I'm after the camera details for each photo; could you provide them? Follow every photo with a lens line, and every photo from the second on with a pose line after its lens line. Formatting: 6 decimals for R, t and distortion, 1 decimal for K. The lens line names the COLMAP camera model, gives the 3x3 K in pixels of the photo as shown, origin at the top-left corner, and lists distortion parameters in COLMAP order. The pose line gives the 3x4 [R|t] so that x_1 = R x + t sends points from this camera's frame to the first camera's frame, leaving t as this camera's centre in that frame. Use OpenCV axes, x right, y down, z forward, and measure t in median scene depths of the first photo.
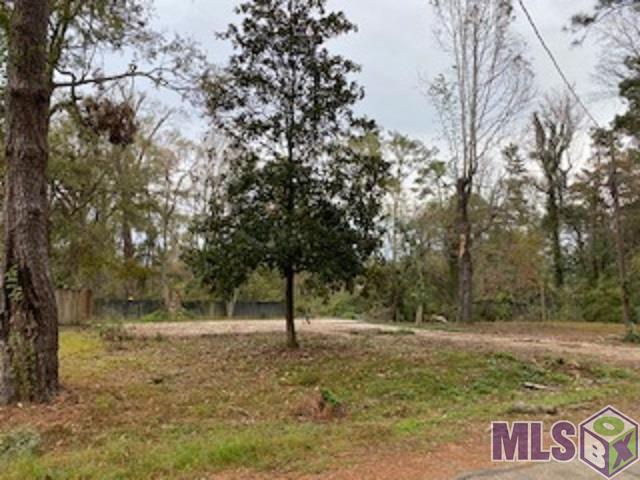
lens RADIAL K [[489.3, 0, 322.1], [0, 489.3, 239.9], [0, 0, 1]] dist [0.035934, -0.042089]
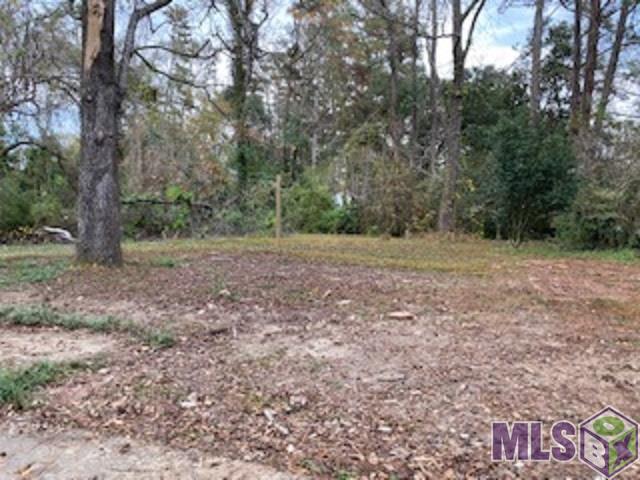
lens RADIAL K [[489.3, 0, 320.7], [0, 489.3, 235.0], [0, 0, 1]] dist [0.035934, -0.042089]
pose [[0.779044, -0.031051, 0.626200, 0.129229], [-0.090087, 0.982865, 0.160813, 0.051516], [-0.620463, -0.181693, 0.762898, 0.419751]]
